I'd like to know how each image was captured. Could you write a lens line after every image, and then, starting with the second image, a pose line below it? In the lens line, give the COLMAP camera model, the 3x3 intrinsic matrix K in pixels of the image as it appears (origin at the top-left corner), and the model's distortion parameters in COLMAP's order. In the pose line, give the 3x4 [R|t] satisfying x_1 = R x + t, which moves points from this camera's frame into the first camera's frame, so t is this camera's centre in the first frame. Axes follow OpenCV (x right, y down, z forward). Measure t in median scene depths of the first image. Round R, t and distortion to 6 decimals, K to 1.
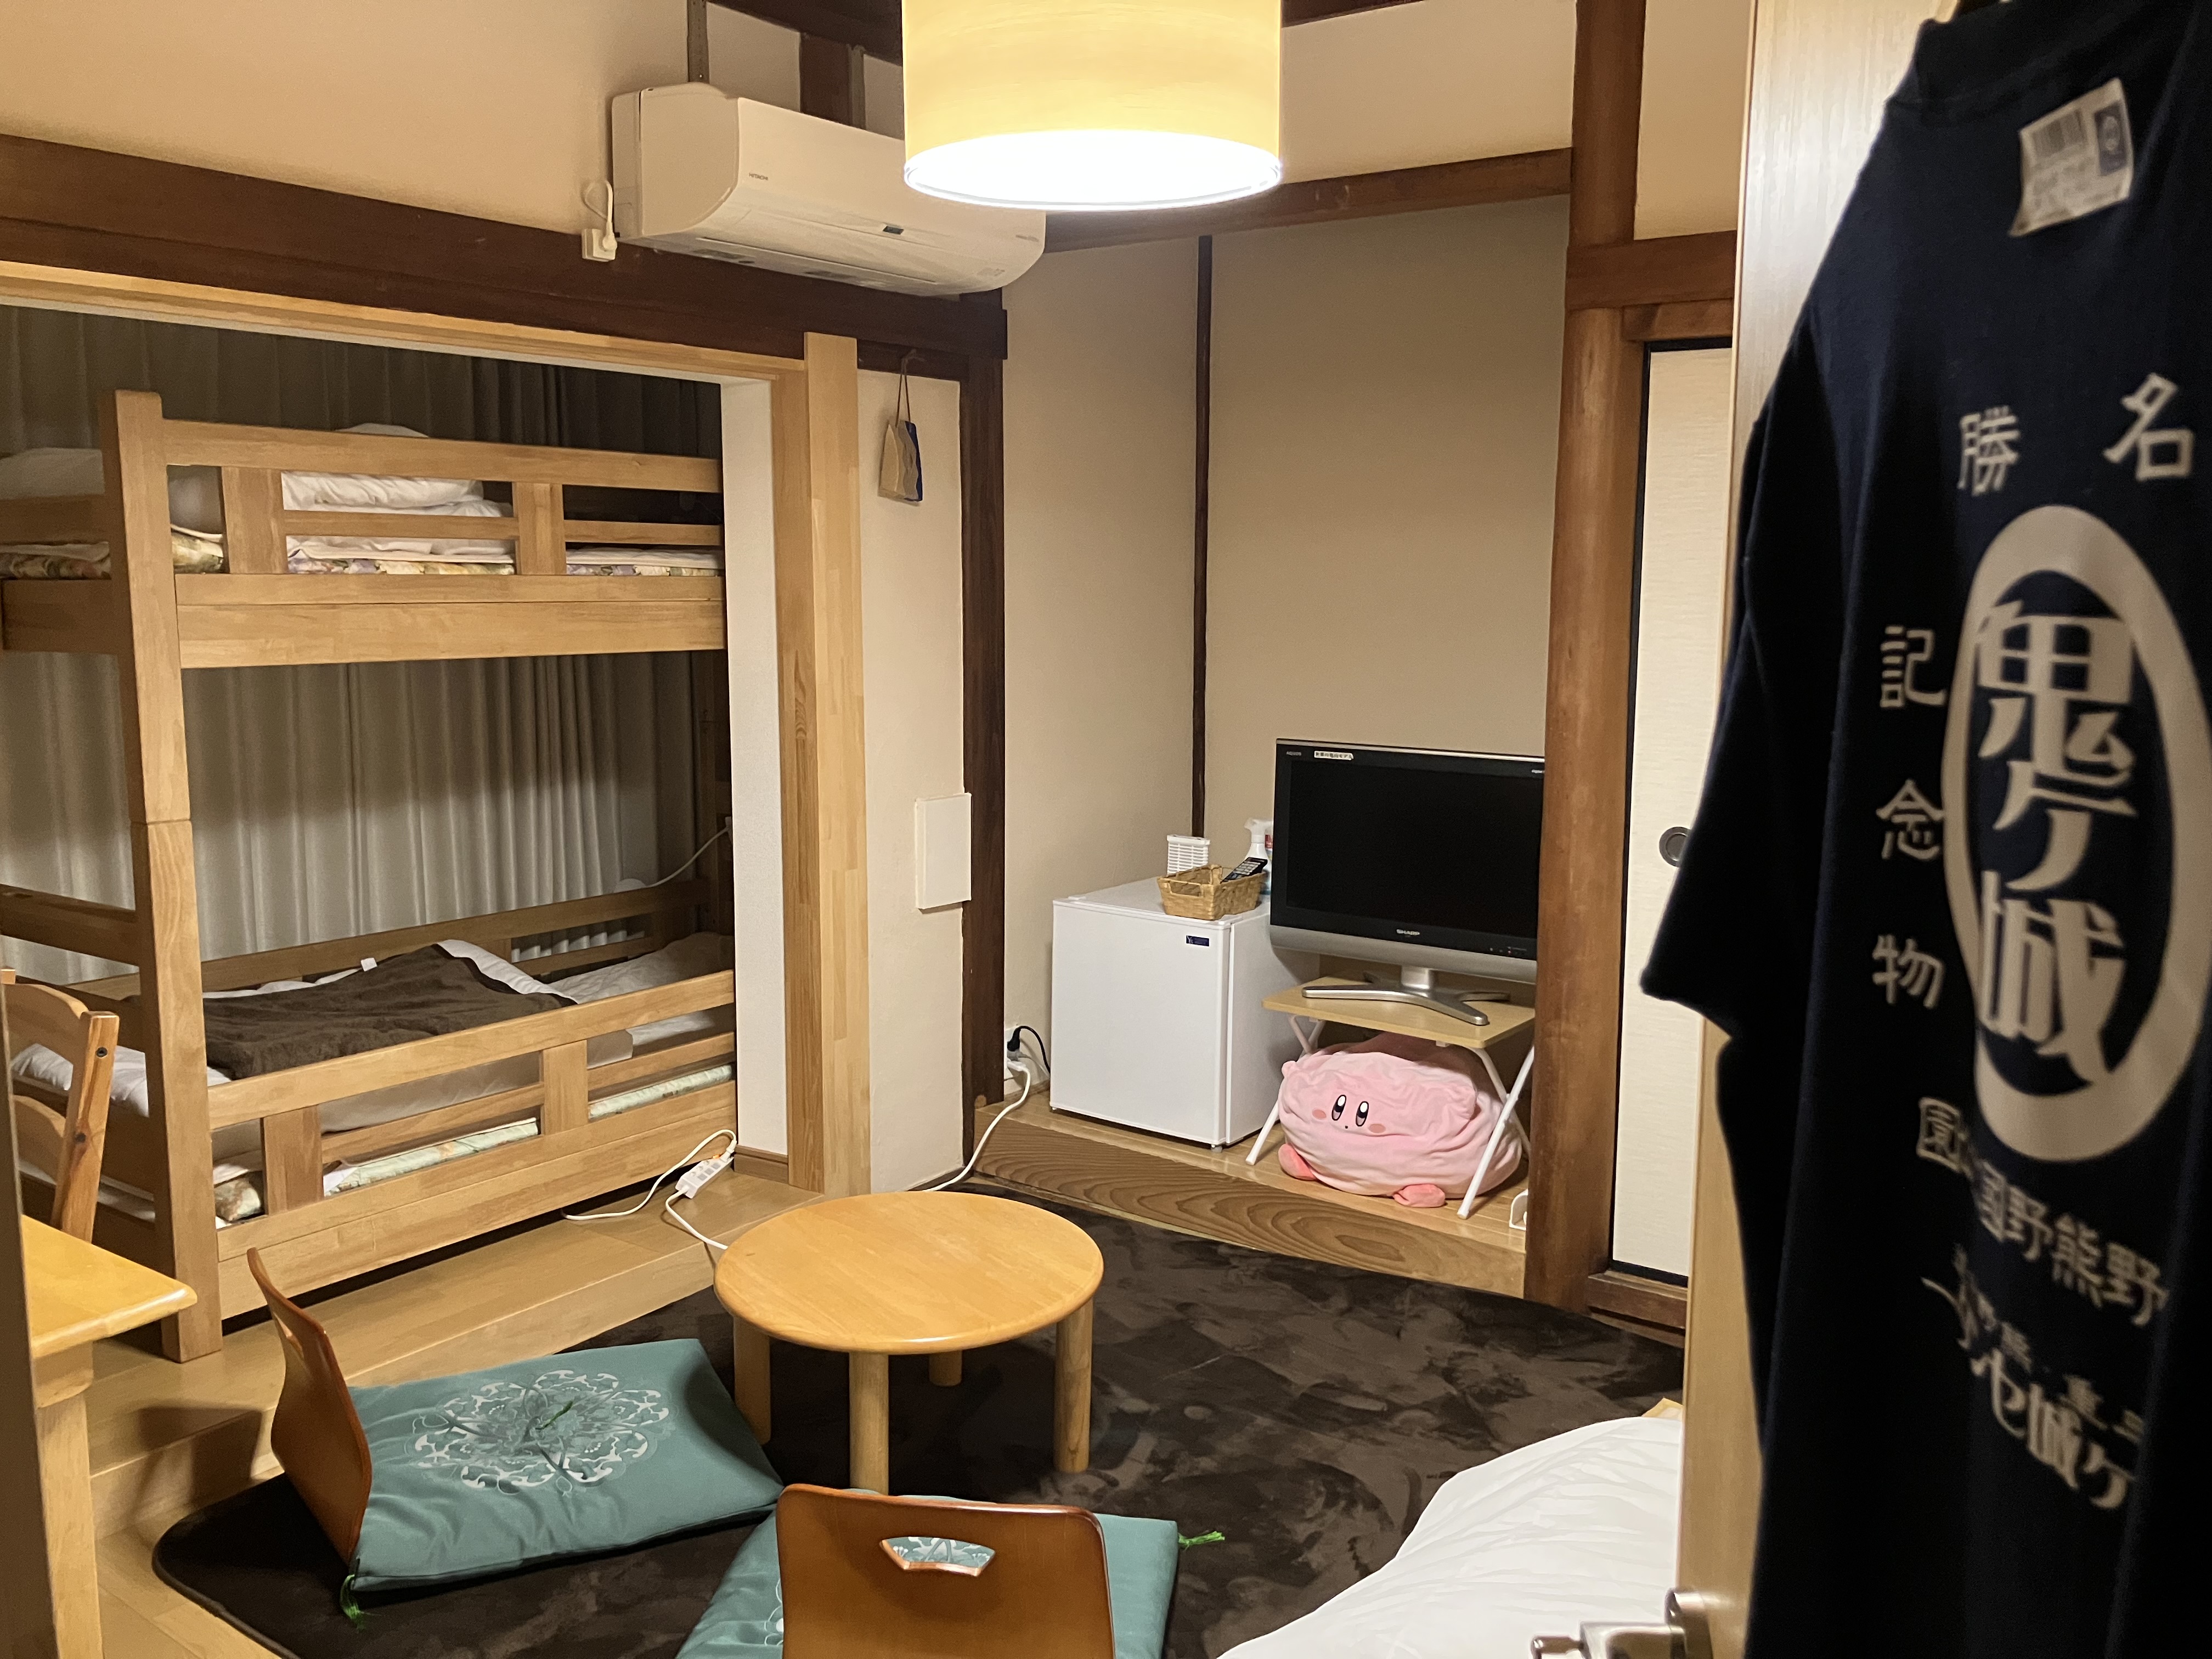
lens RADIAL K [[1808.6, 0, 1103.4], [0, 1808.6, 828.3], [0, 0, 1]] dist [-0.002259, 0.007275]
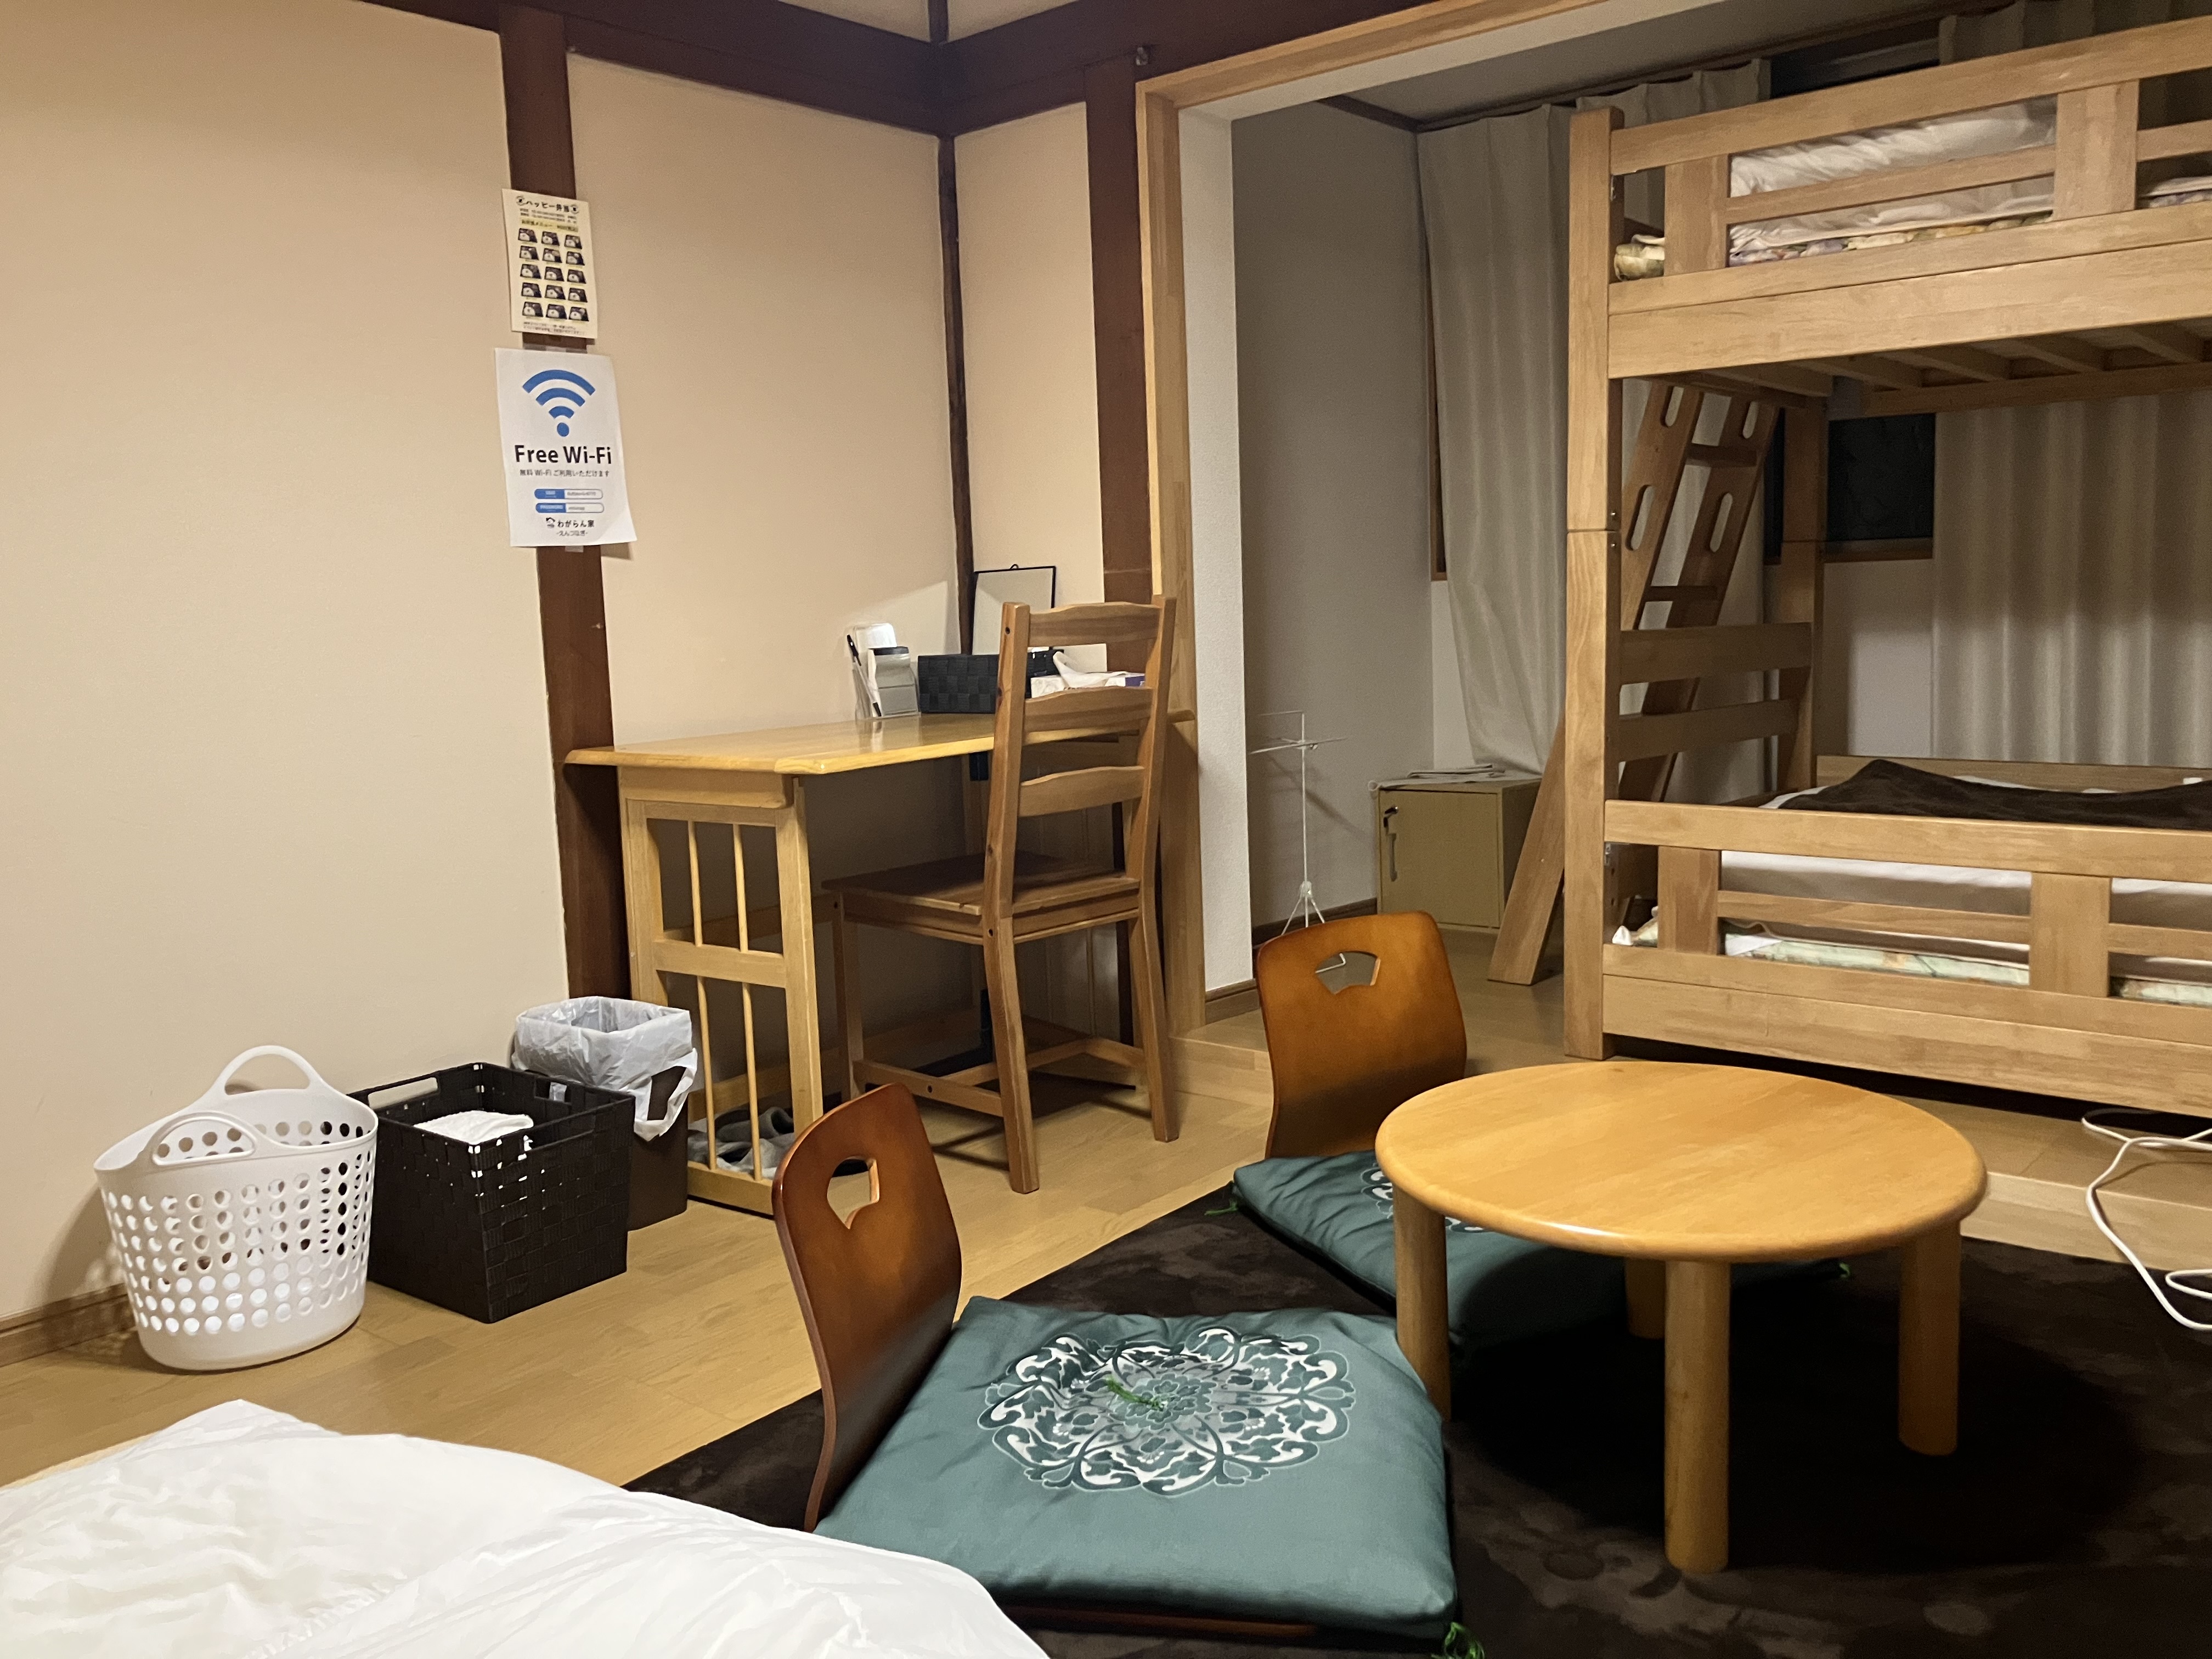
lens RADIAL K [[1808.6, 0, 1113.7], [0, 1808.6, 822.0], [0, 0, 1]] dist [-0.002259, 0.007275]
pose [[-0.065425, 0.123030, -0.990244, 0.524793], [-0.107270, 0.985752, 0.129559, 0.053432], [0.992075, 0.114700, -0.051295, 0.767611]]
